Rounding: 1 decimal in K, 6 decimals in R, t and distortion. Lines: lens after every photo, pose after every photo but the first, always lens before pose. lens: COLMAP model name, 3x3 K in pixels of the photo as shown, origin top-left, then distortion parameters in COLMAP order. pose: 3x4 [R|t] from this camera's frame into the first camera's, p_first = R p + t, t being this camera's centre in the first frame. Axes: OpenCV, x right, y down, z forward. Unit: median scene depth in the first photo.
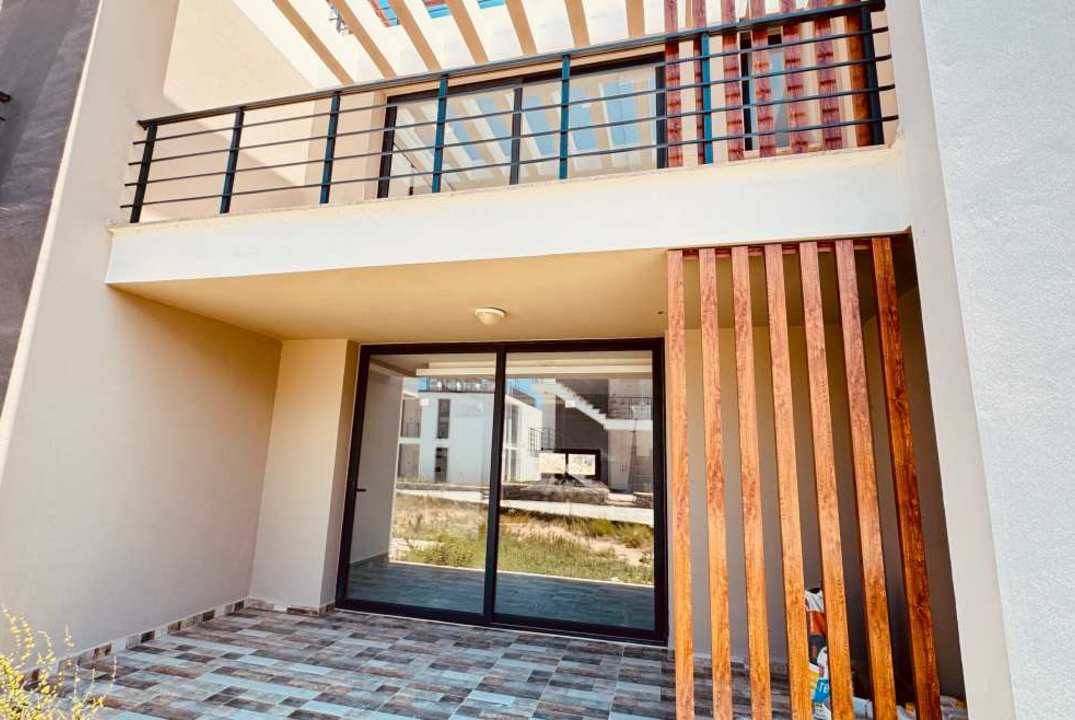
lens RADIAL K [[512.5, 0, 533.7], [0, 512.5, 361.7], [0, 0, 1]] dist [-0.002214, -0.000771]
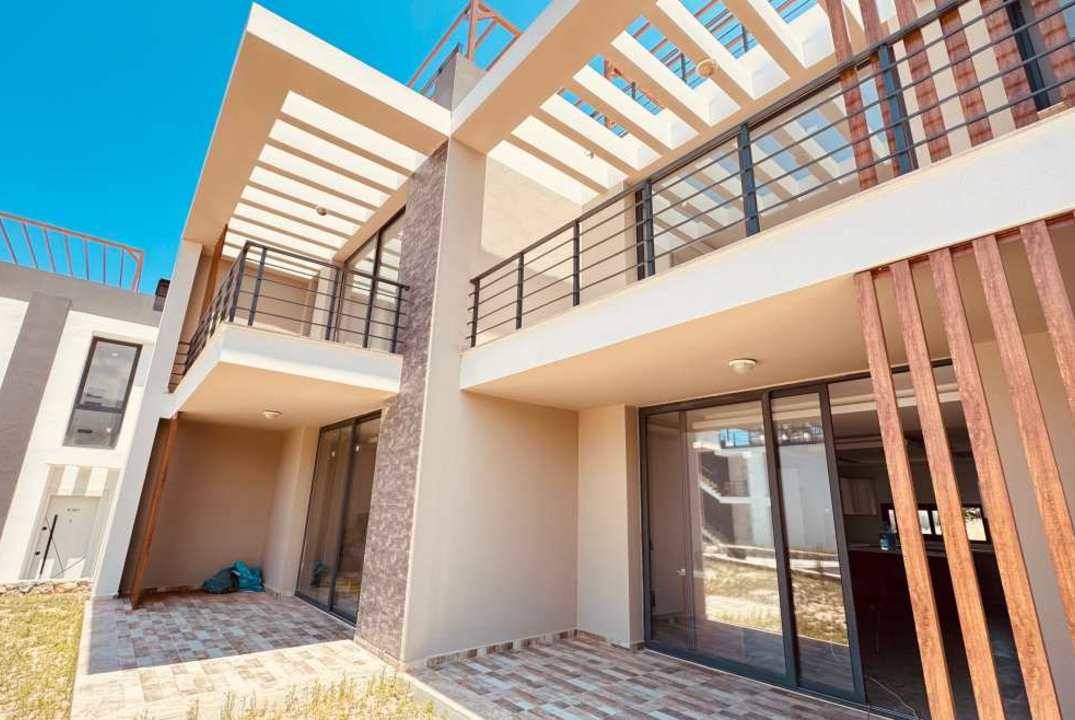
lens RADIAL K [[512.5, 0, 538.4], [0, 512.5, 359.6], [0, 0, 1]] dist [-0.002214, -0.000771]
pose [[0.810275, -0.177175, -0.558626, 0.194509], [0.107514, 0.981968, -0.155496, 0.017567], [0.576103, 0.065935, 0.814713, -0.104057]]
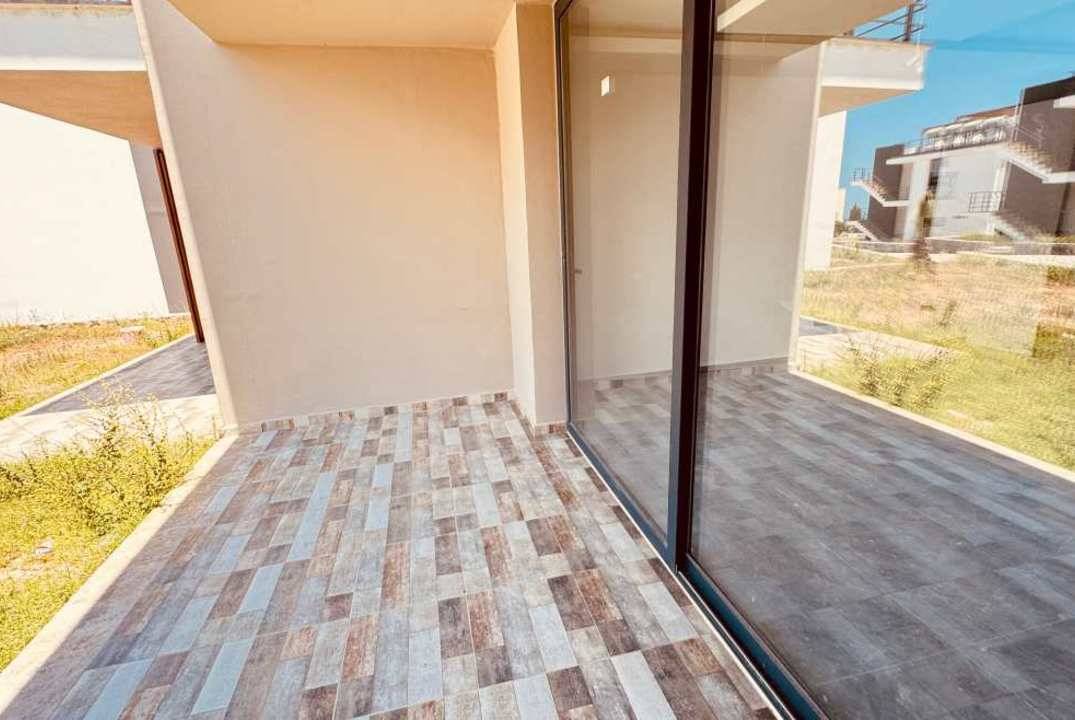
lens RADIAL K [[512.5, 0, 536.2], [0, 512.5, 361.9], [0, 0, 1]] dist [-0.002214, -0.000771]
pose [[0.451728, 0.183388, -0.873104, 0.254079], [0.227490, 0.922618, 0.311487, 0.194656], [0.862664, -0.339330, 0.375053, 0.897845]]
